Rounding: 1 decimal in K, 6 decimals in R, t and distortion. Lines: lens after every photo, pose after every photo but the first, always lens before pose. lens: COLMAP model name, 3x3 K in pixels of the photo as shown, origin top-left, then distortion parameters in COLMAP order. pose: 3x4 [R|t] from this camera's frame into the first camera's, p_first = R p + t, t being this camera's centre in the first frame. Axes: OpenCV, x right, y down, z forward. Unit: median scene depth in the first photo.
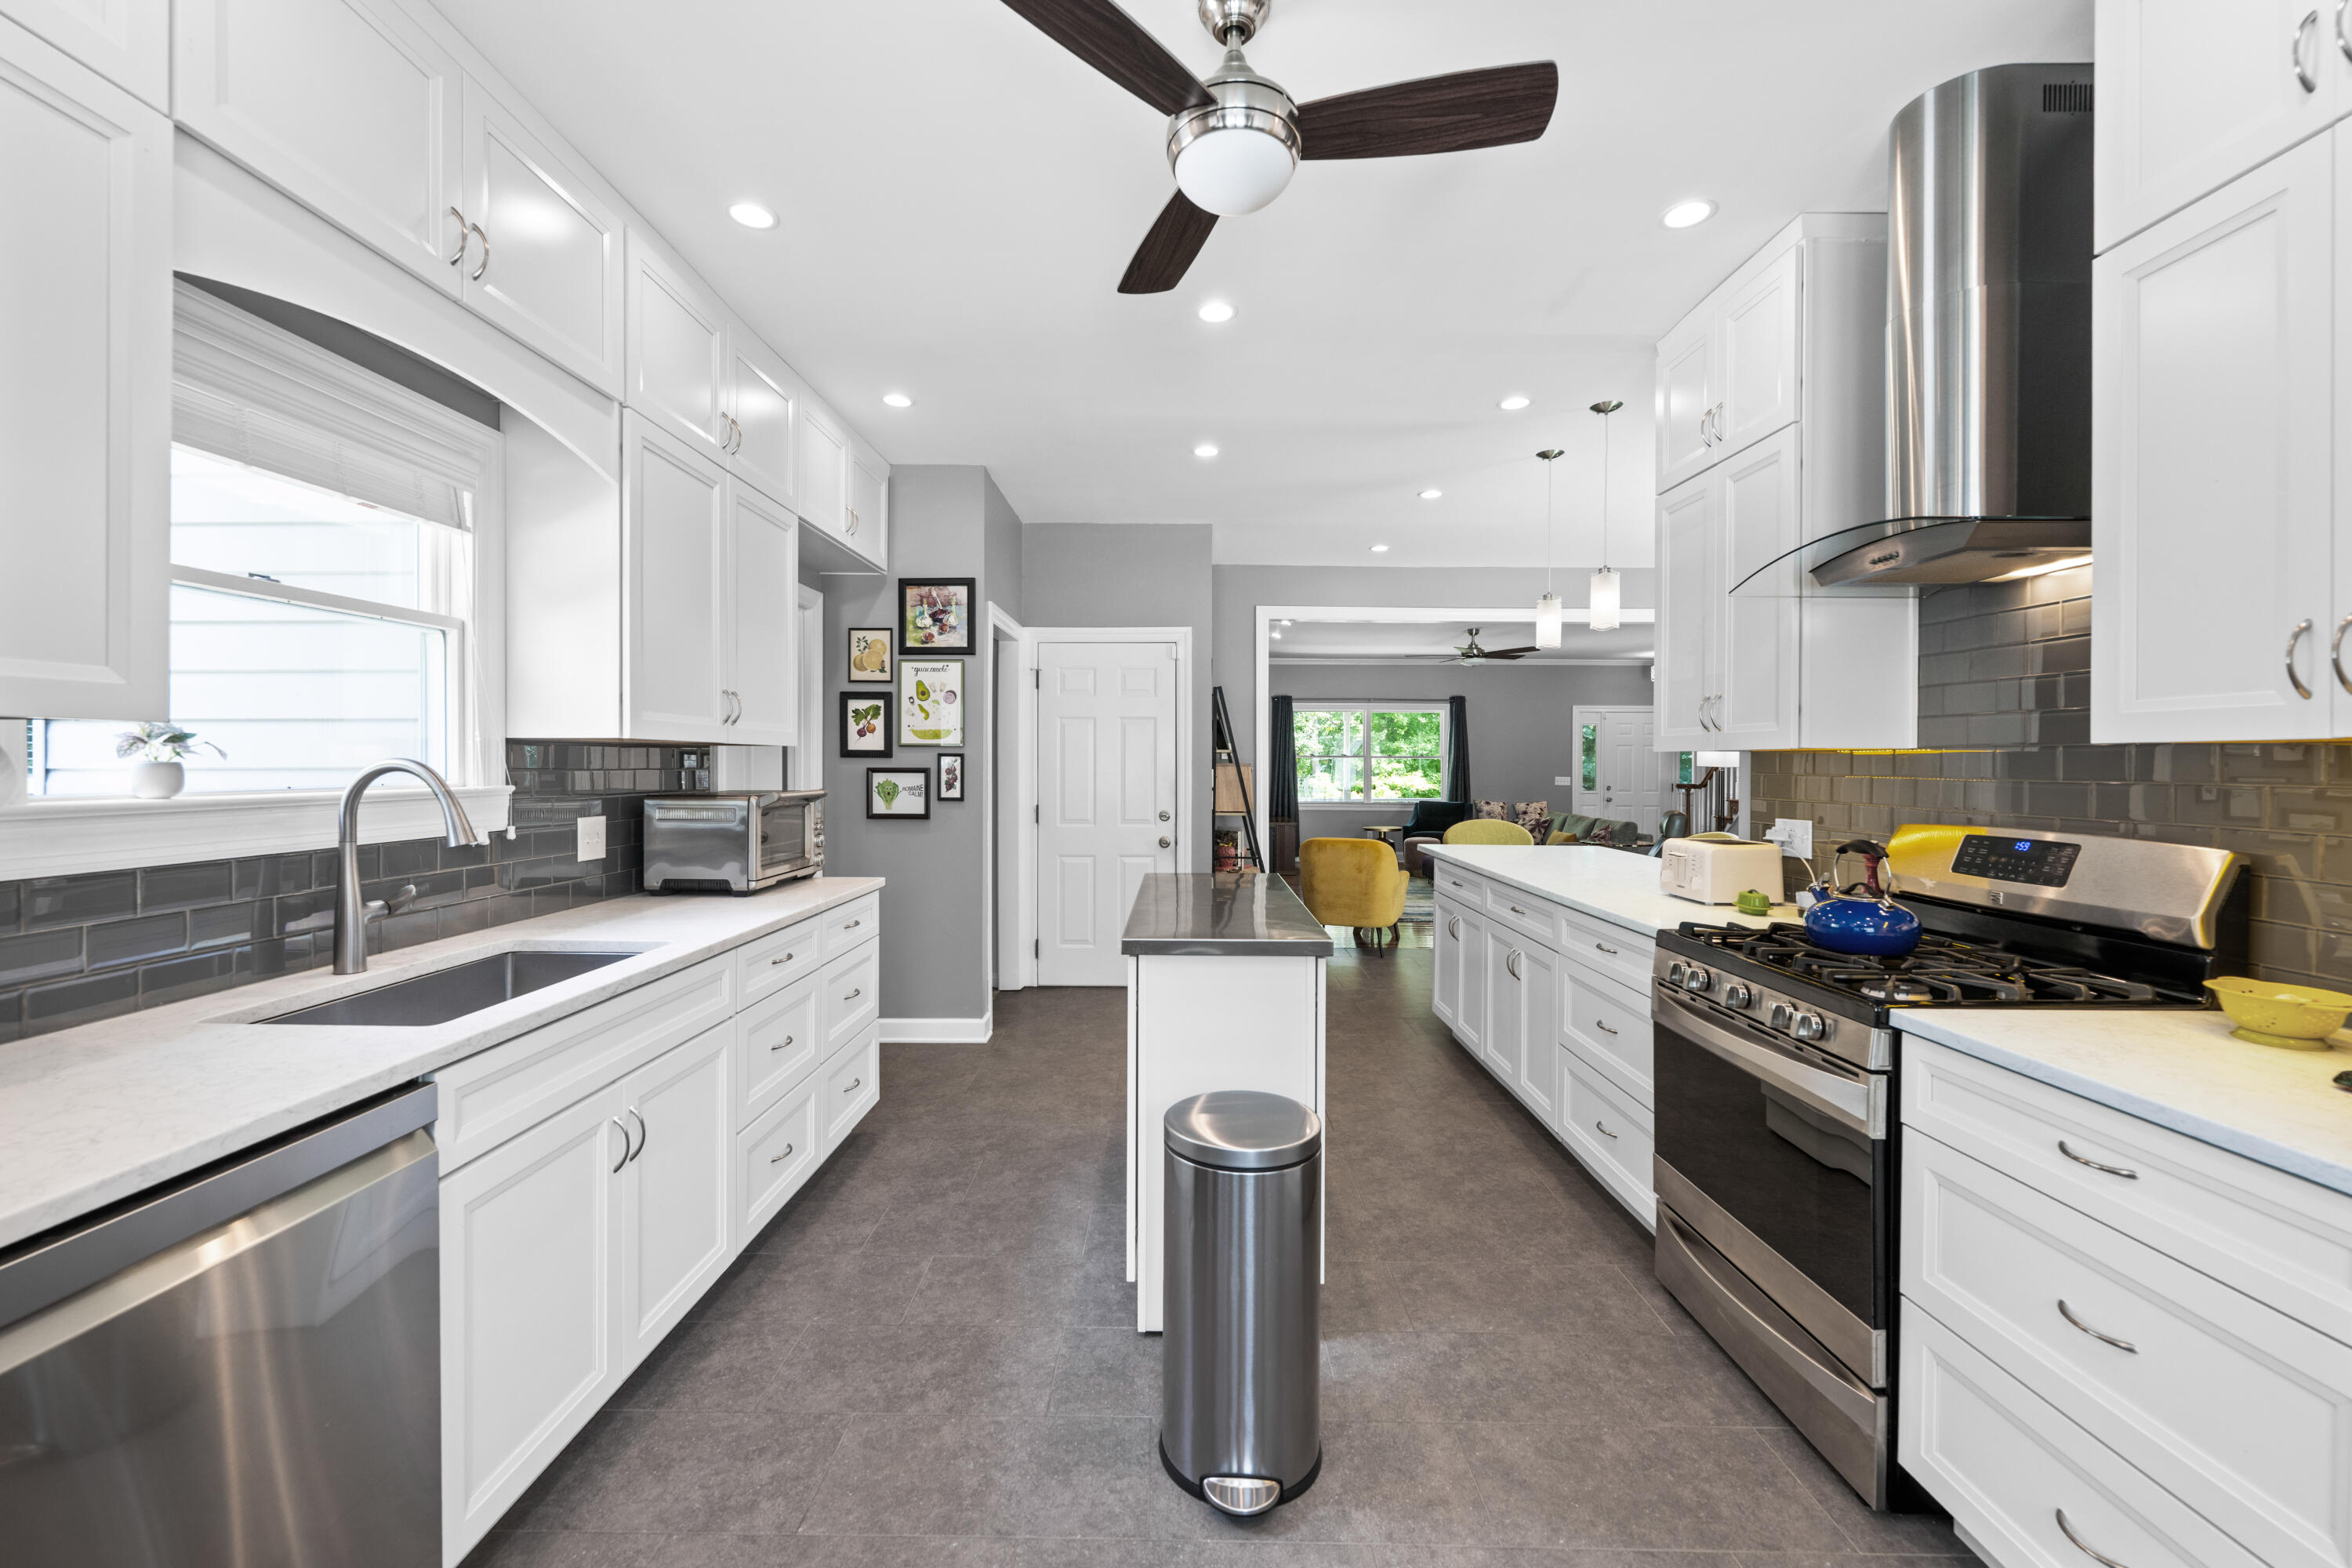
lens RADIAL K [[949.6, 0, 1172.0], [0, 949.6, 767.4], [0, 0, 1]] dist [0.000333, 0.000047]
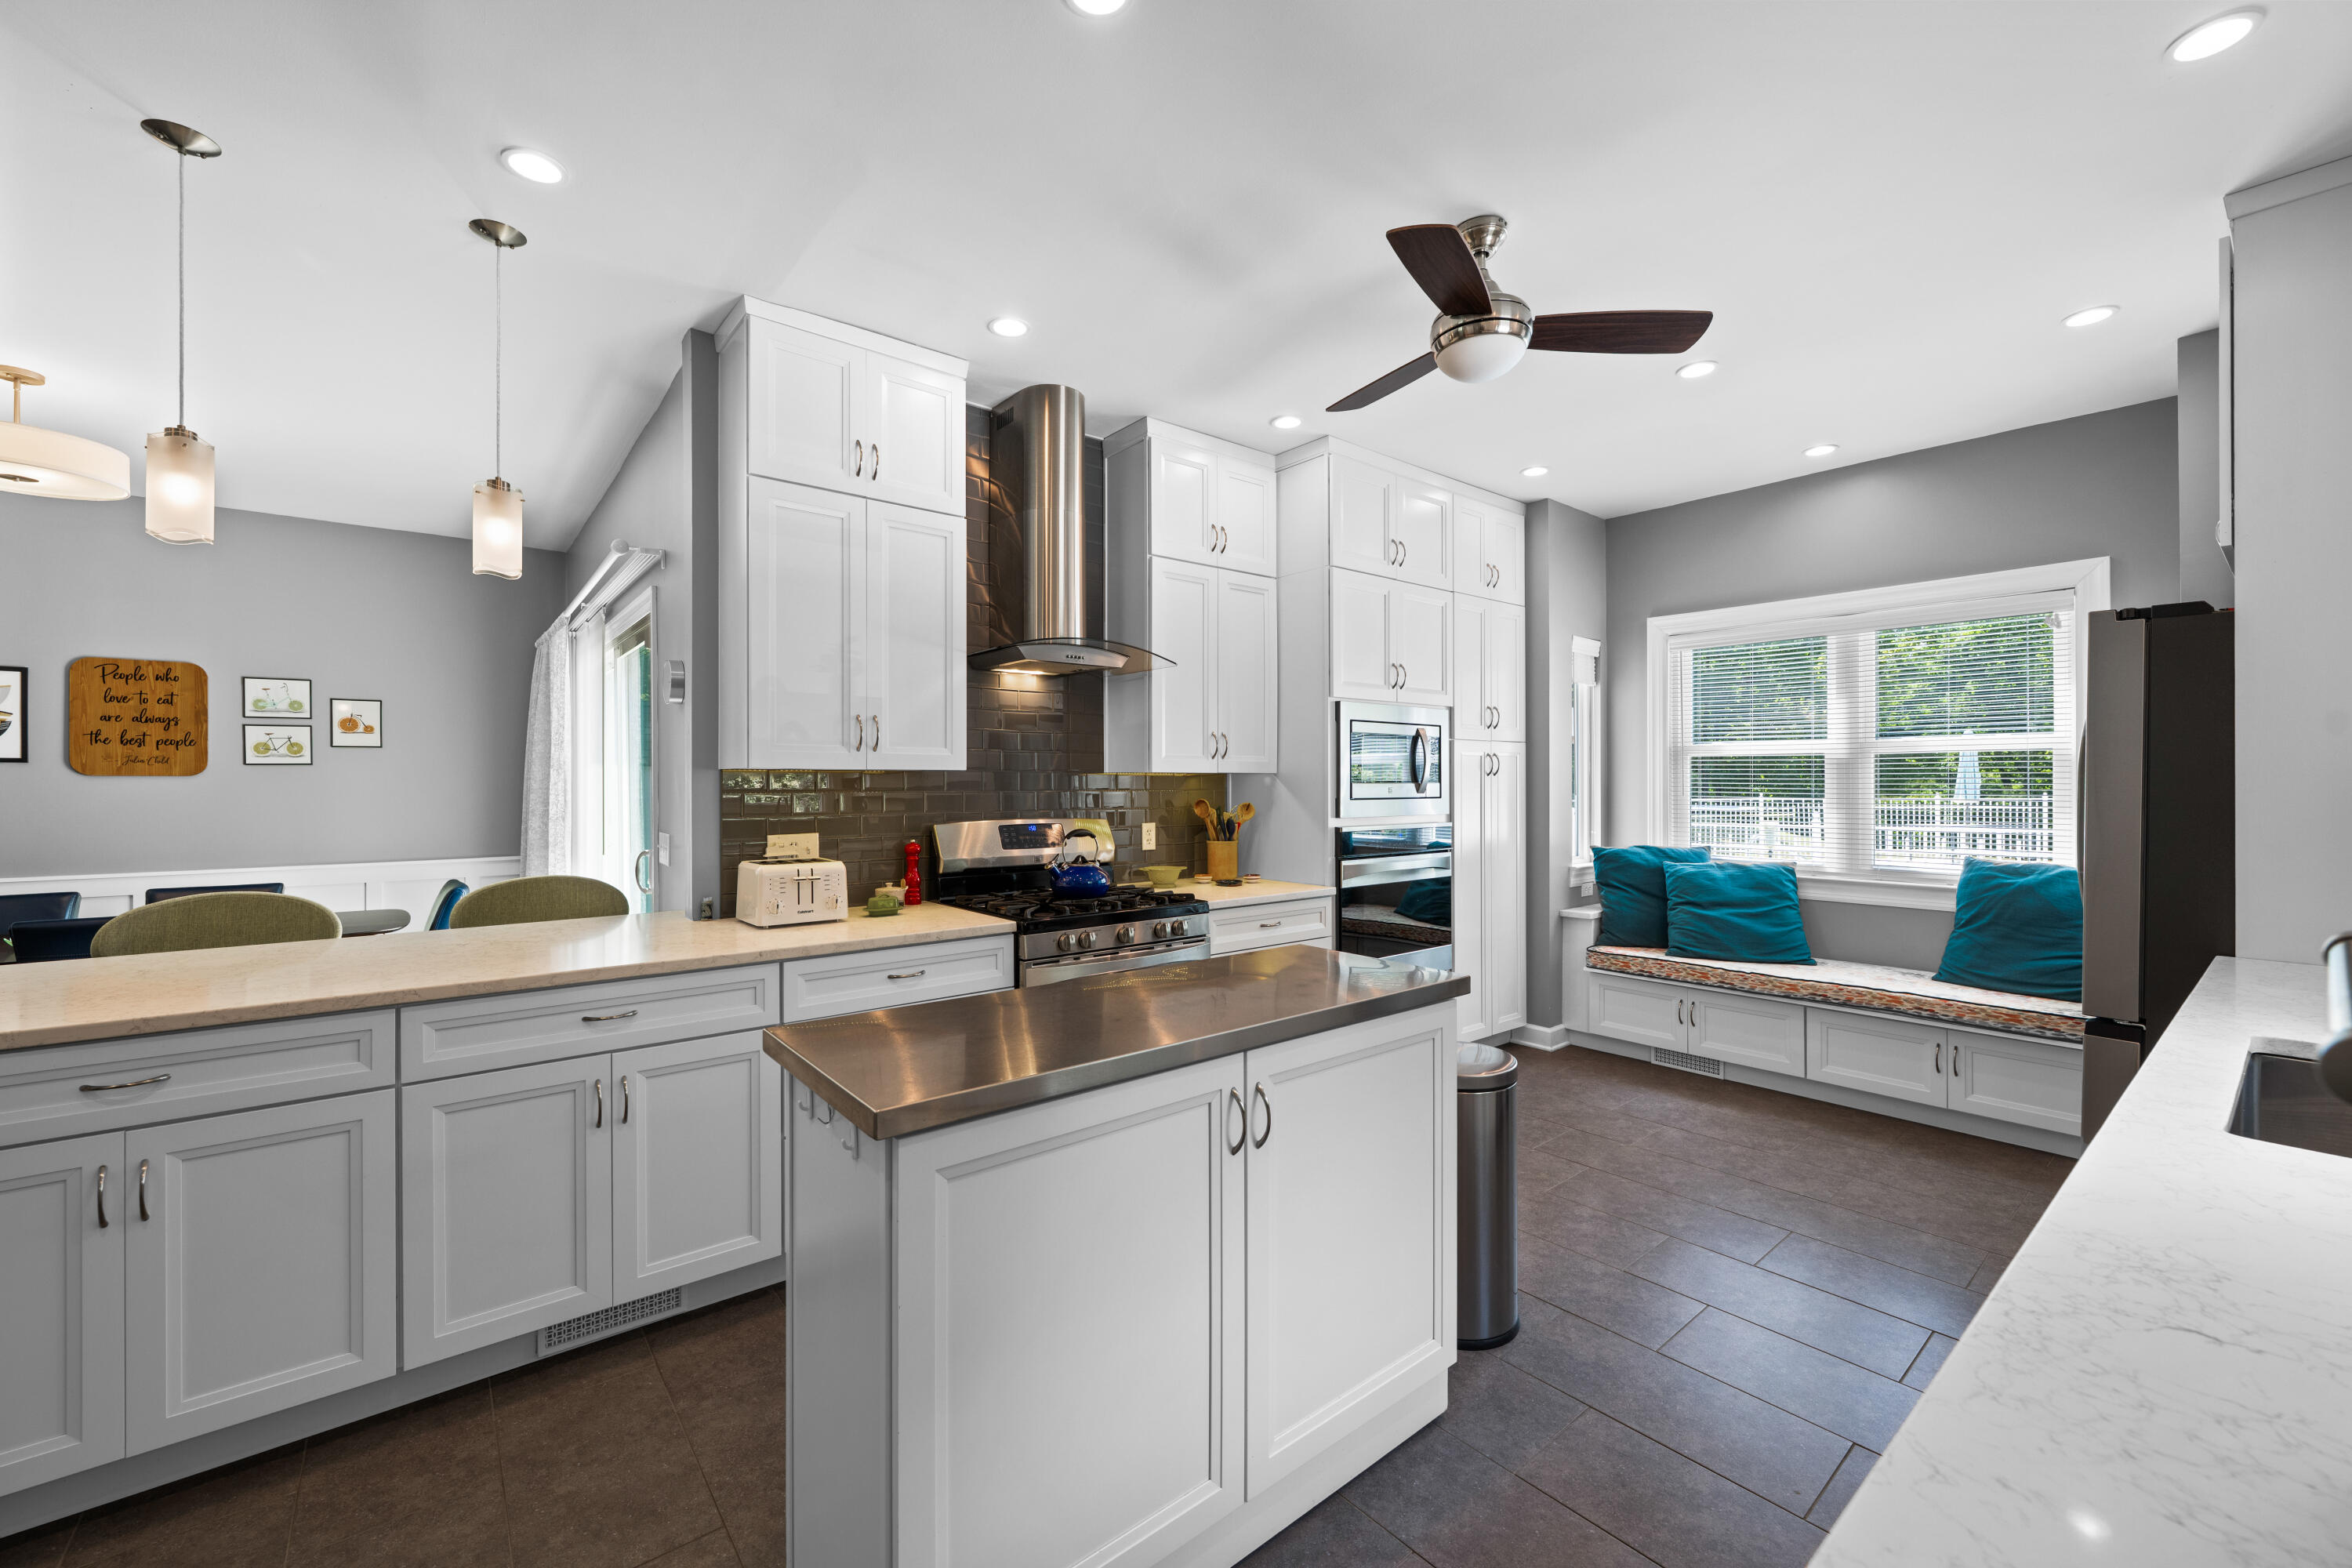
lens RADIAL K [[924.8, 0, 1176.0], [0, 924.8, 784.0], [0, 0, 1]] dist [-0.000478, 0.000019]
pose [[-0.641410, -0.001919, 0.767196, -0.424035], [0.005660, 0.999958, 0.007233, -0.006329], [-0.767177, 0.008982, -0.641372, 1.370196]]
